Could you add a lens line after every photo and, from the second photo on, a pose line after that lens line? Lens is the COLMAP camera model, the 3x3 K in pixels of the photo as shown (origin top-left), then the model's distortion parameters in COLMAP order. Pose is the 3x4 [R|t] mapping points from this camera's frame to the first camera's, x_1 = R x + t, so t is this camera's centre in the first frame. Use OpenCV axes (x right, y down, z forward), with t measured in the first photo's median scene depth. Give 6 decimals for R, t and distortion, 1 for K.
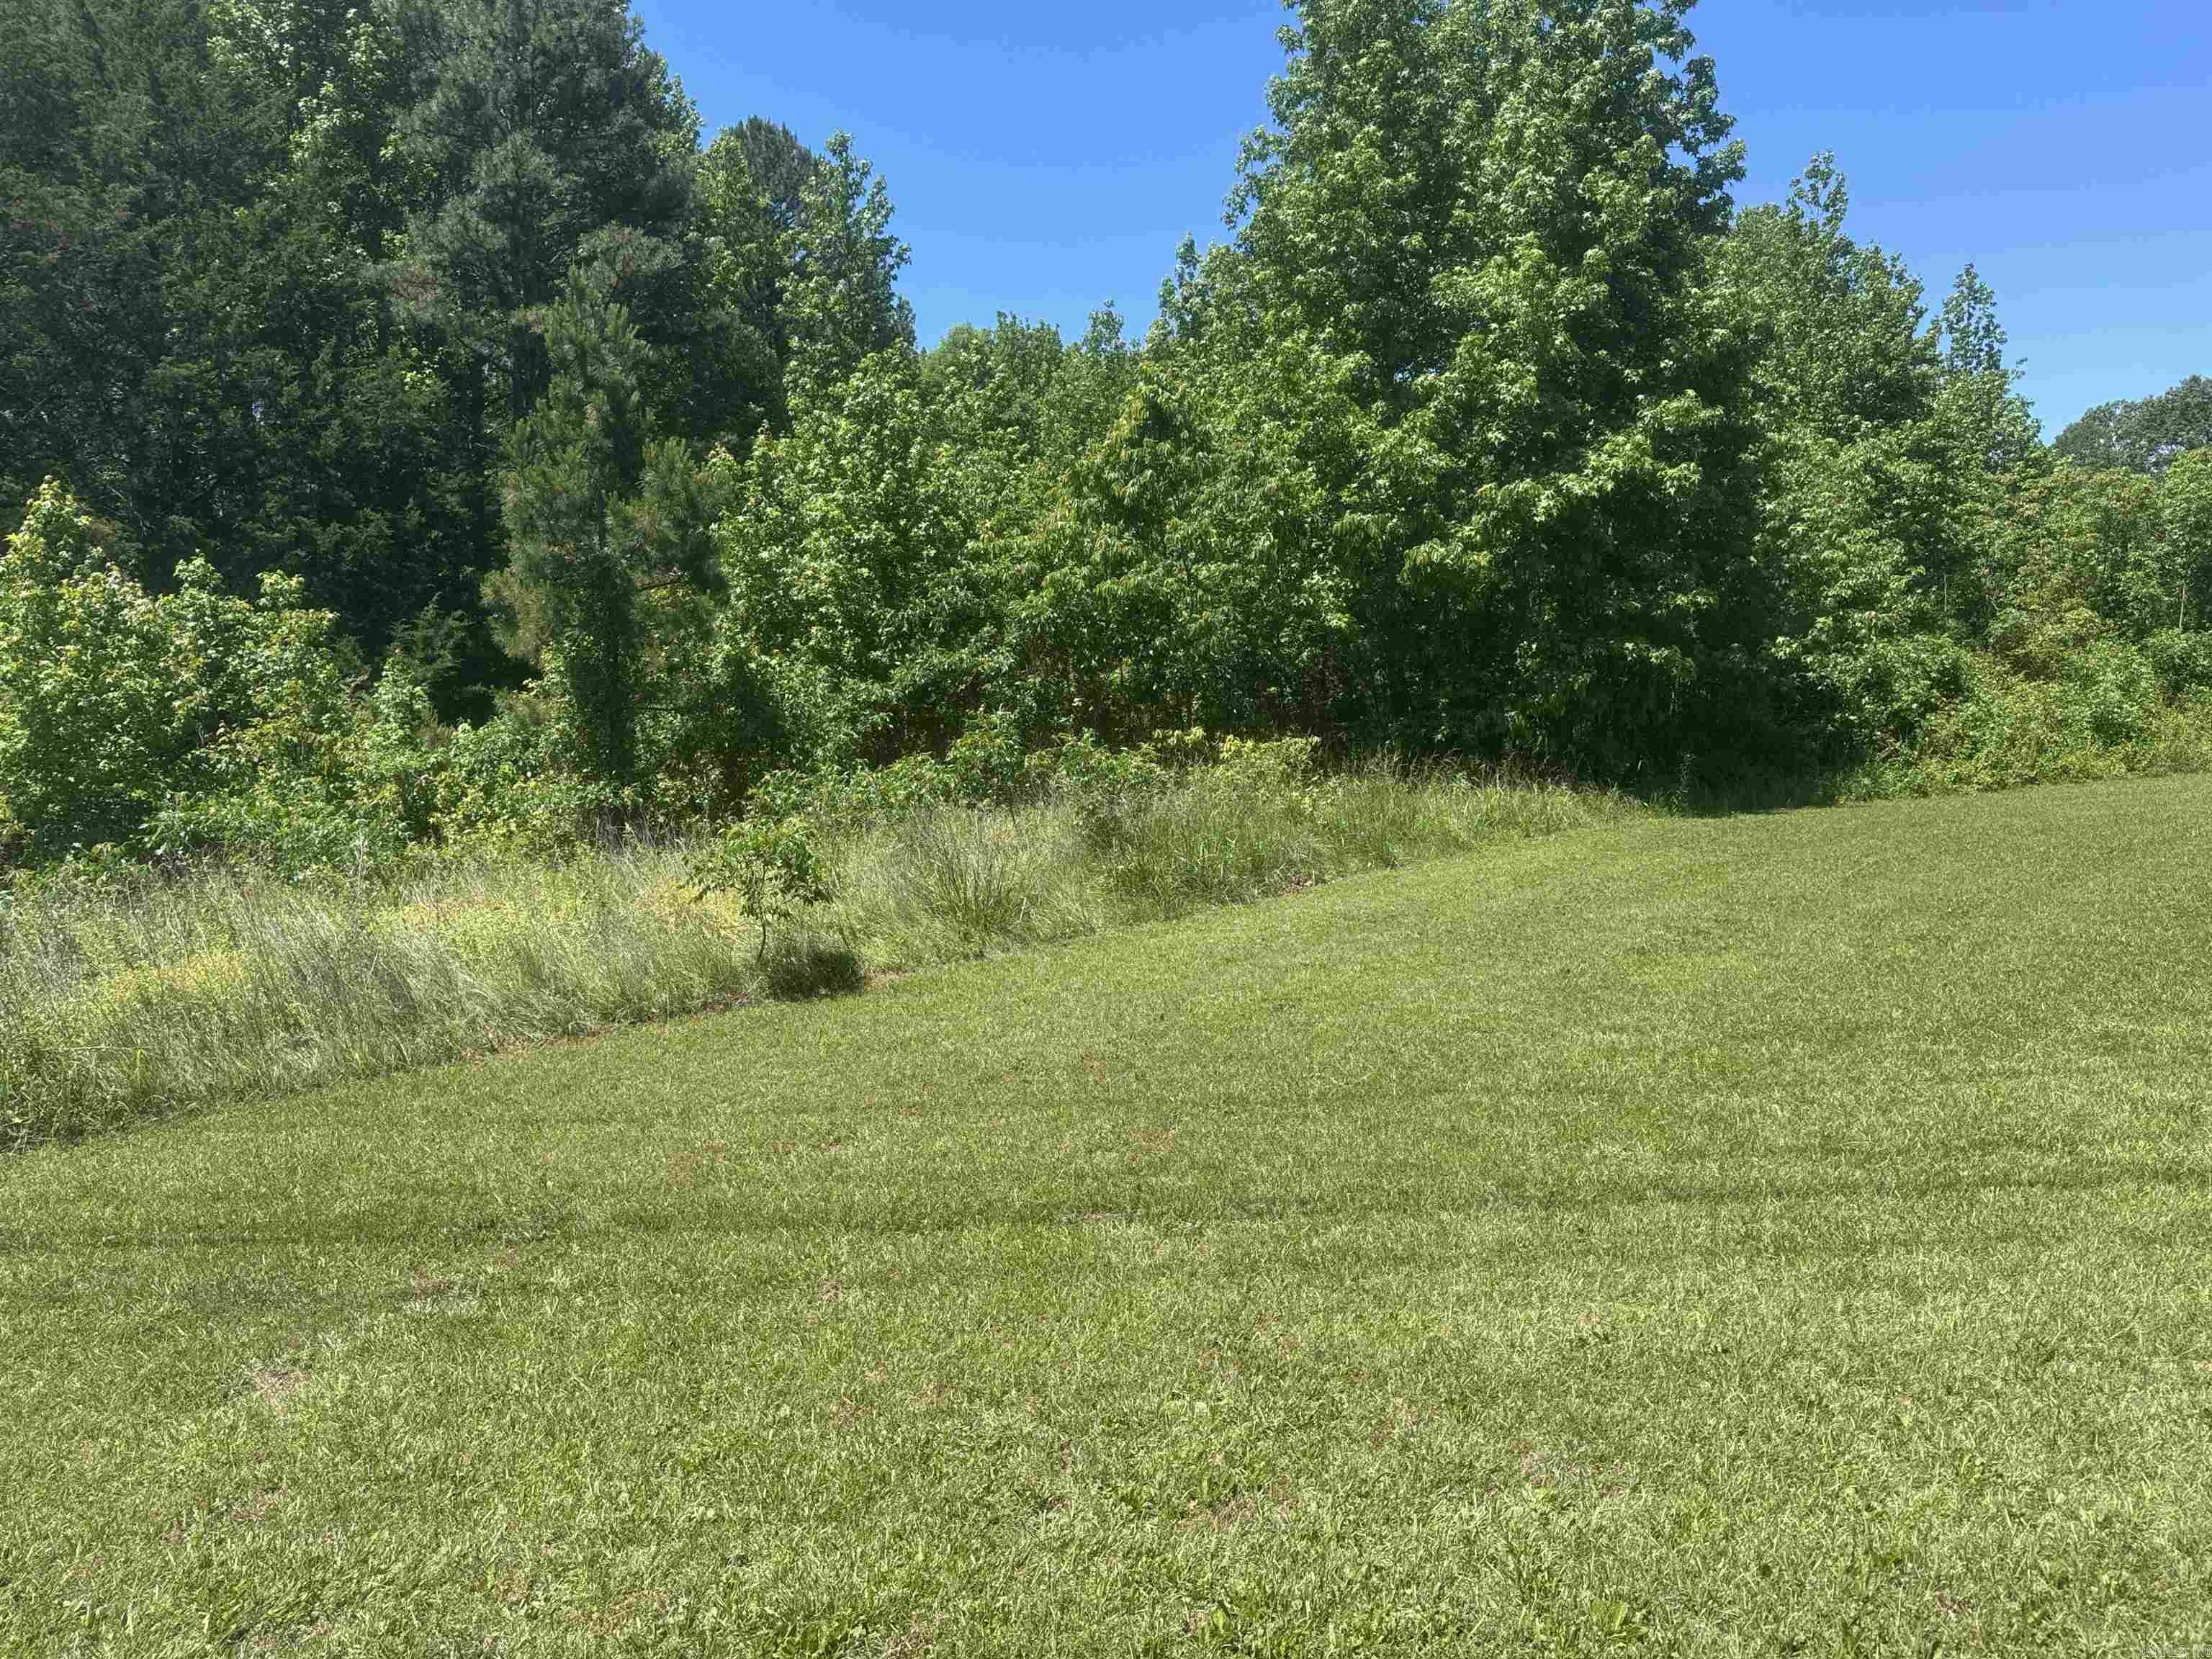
lens RADIAL K [[1540.1, 0, 1106.0], [0, 1540.1, 829.5], [0, 0, 1]] dist [-0.000166, -0.001696]
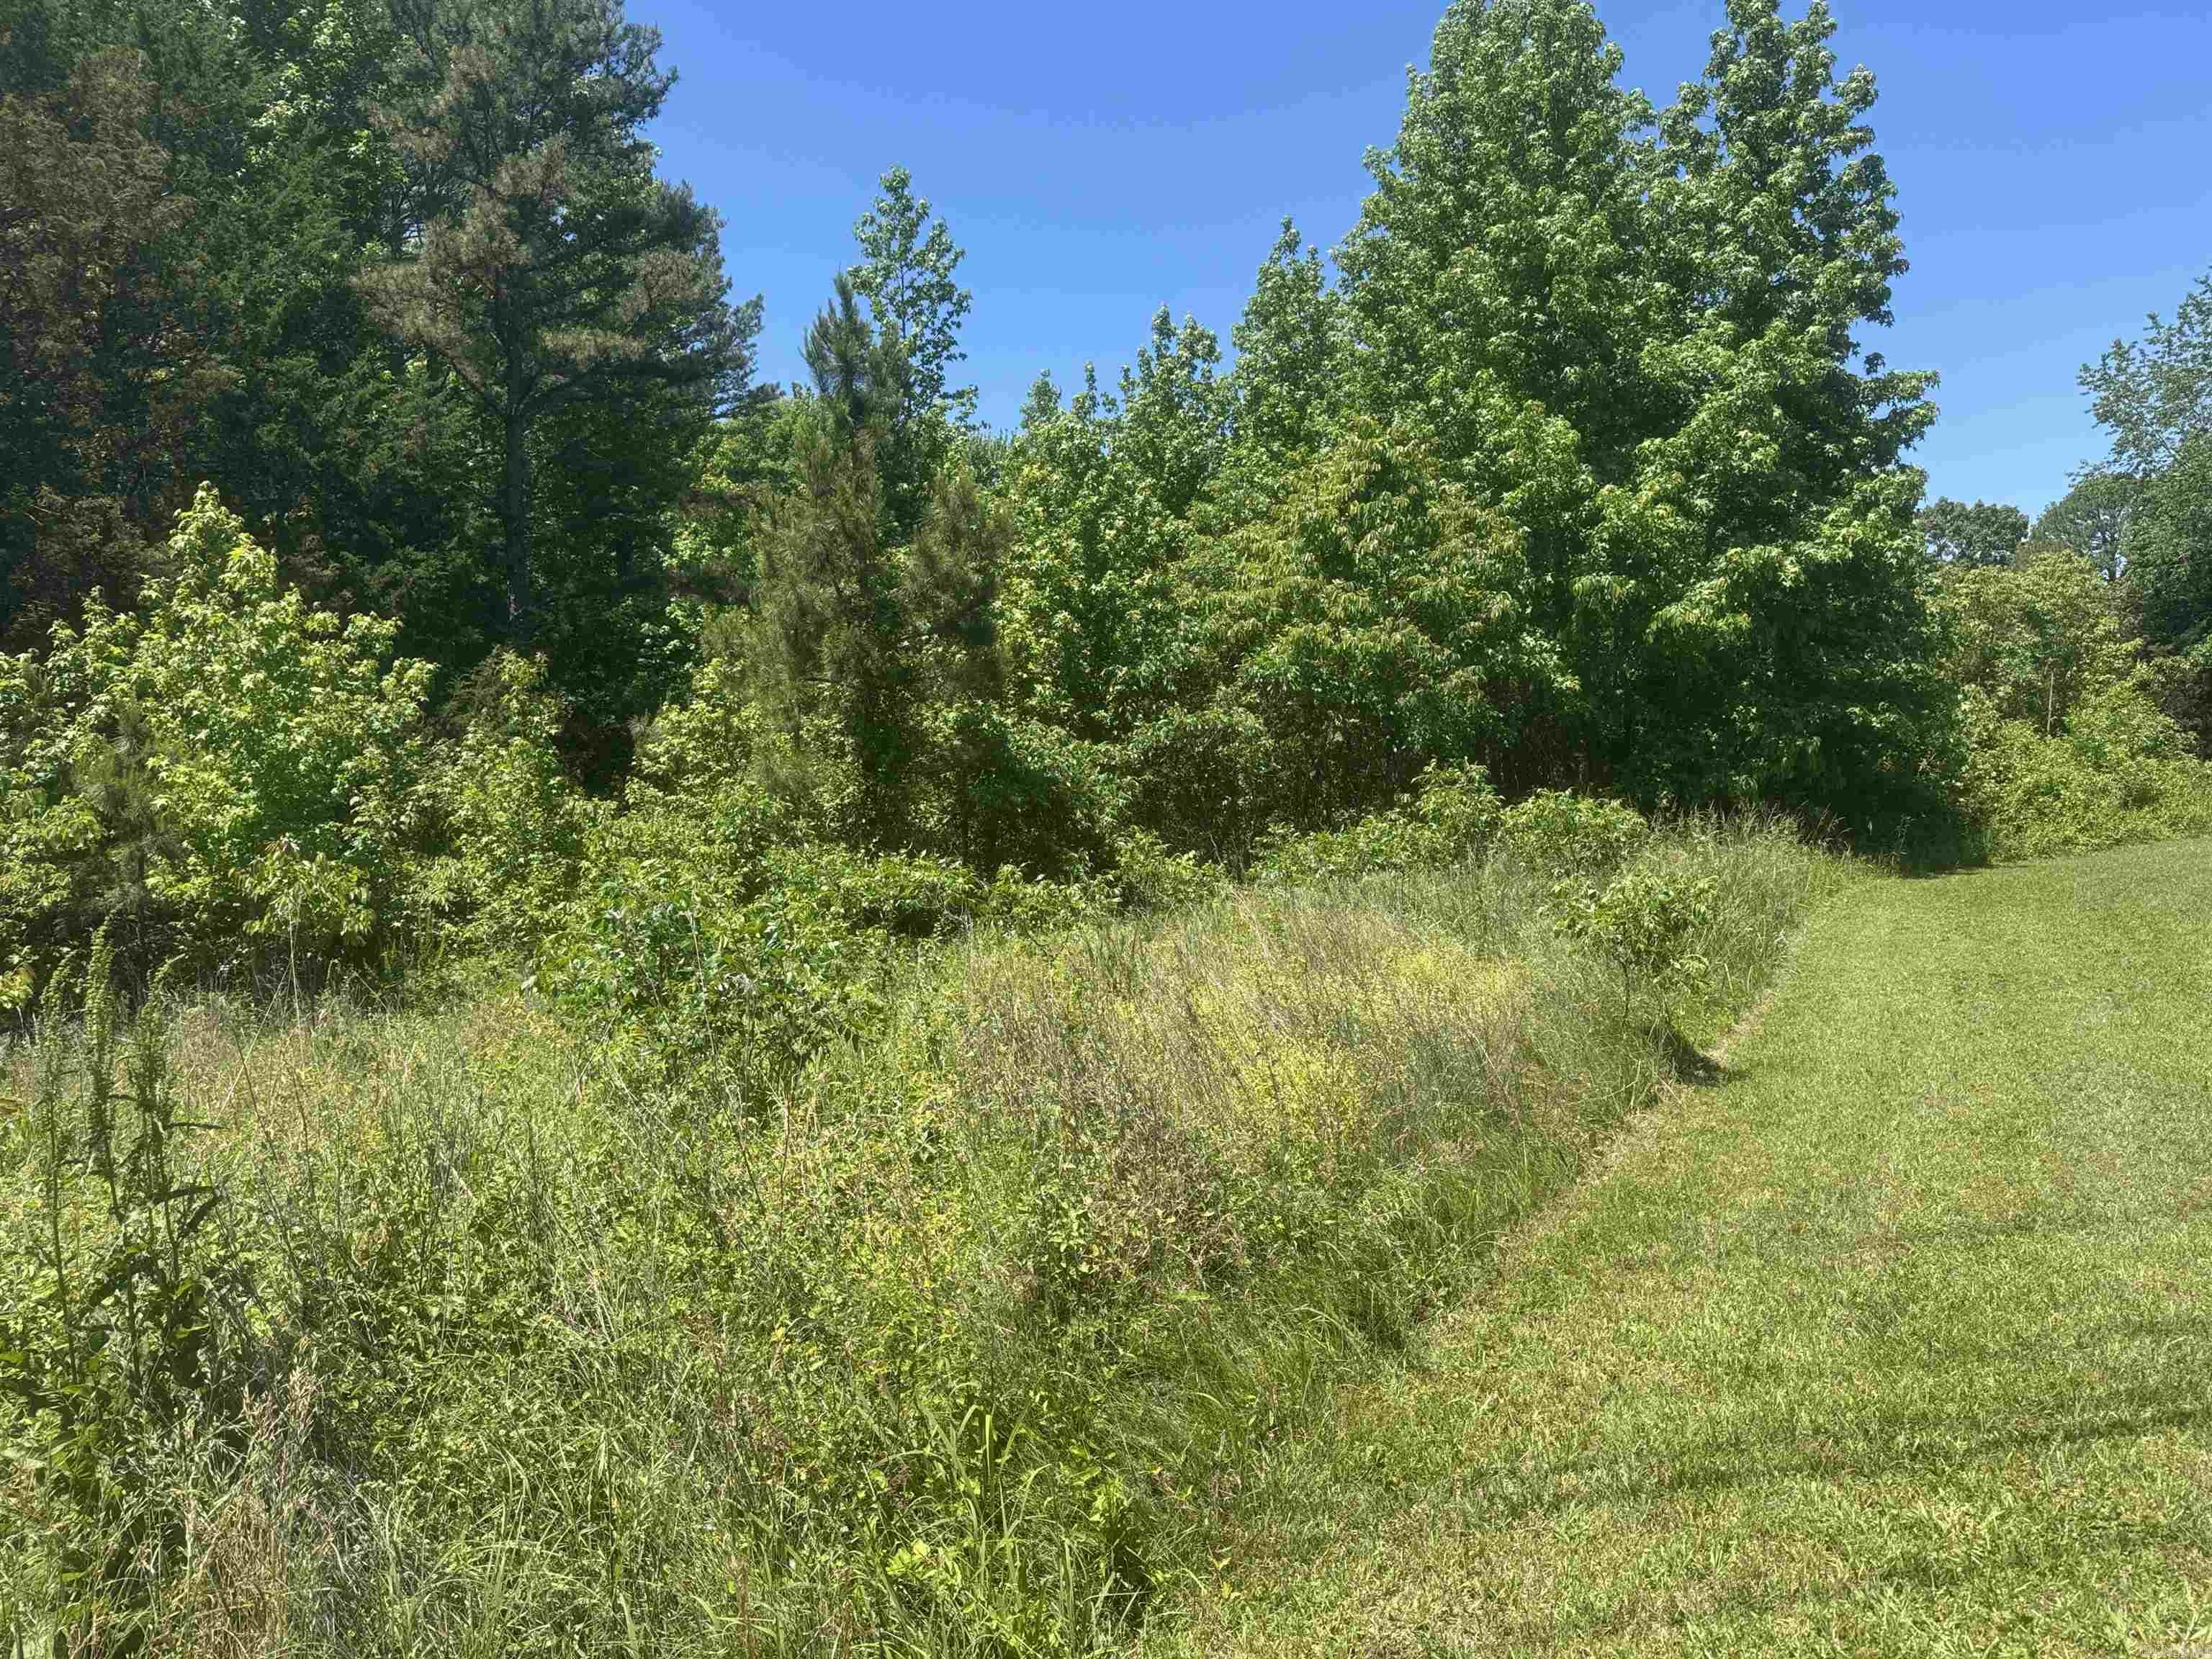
lens RADIAL K [[1547.2, 0, 1106.0], [0, 1547.2, 829.5], [0, 0, 1]] dist [0.006815, 0.000275]
pose [[0.977216, -0.007987, 0.212099, -0.346630], [0.020508, 0.998169, -0.056896, 0.007326], [-0.211256, 0.059950, 0.975591, 0.103888]]
